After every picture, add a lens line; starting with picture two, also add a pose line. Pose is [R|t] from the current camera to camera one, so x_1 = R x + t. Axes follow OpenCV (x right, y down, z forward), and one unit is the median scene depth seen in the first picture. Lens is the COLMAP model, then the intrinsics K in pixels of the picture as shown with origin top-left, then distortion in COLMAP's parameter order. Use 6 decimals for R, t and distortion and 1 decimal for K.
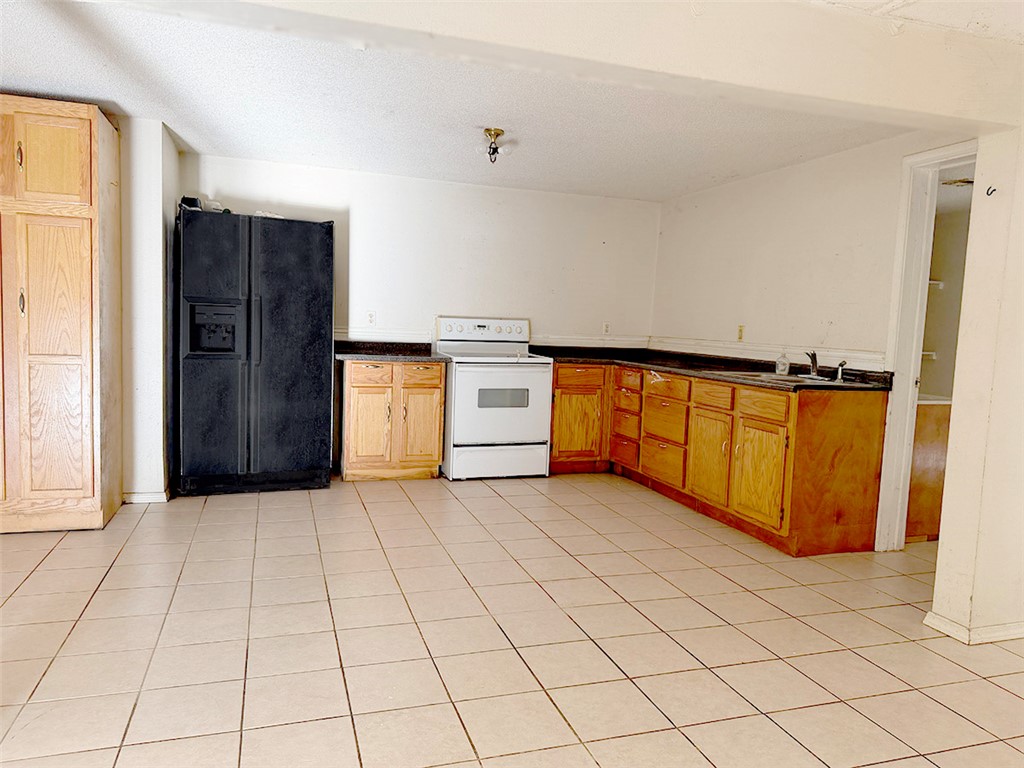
lens RADIAL K [[730.5, 0, 515.3], [0, 730.5, 386.0], [0, 0, 1]] dist [0.072721, -0.061520]
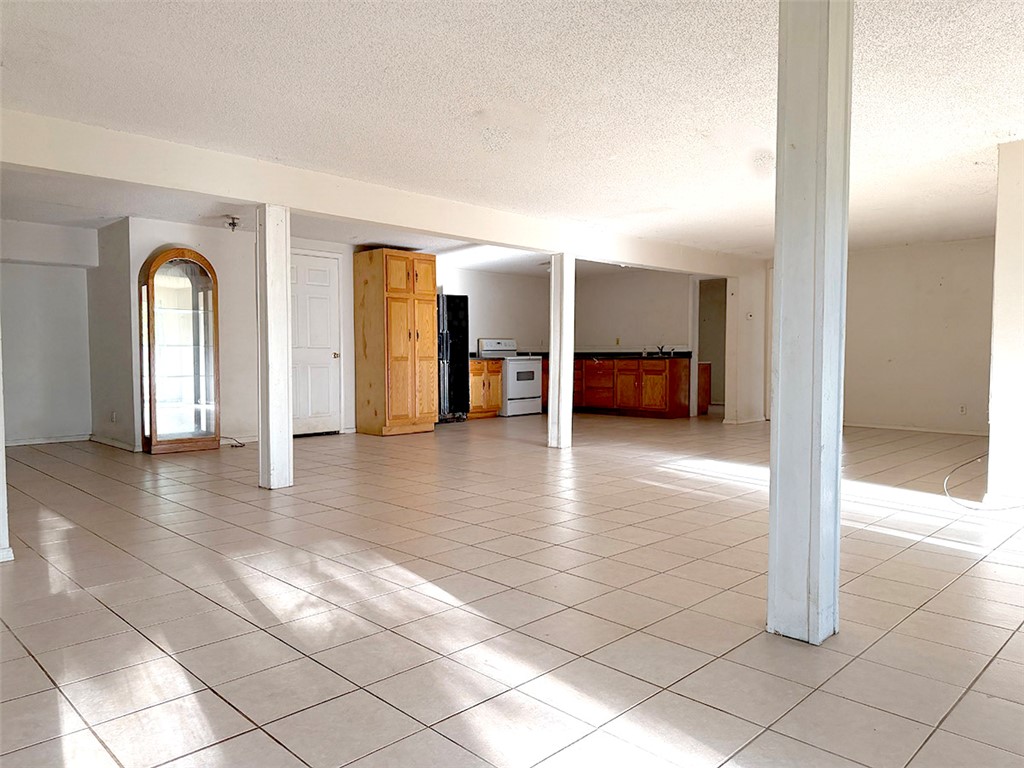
lens RADIAL K [[730.5, 0, 507.3], [0, 730.5, 384.0], [0, 0, 1]] dist [0.072721, -0.061520]
pose [[0.891852, -0.059094, 0.448450, -1.050744], [0.077752, 0.996701, -0.023290, 0.088417], [-0.445594, 0.055639, 0.893505, -0.896710]]
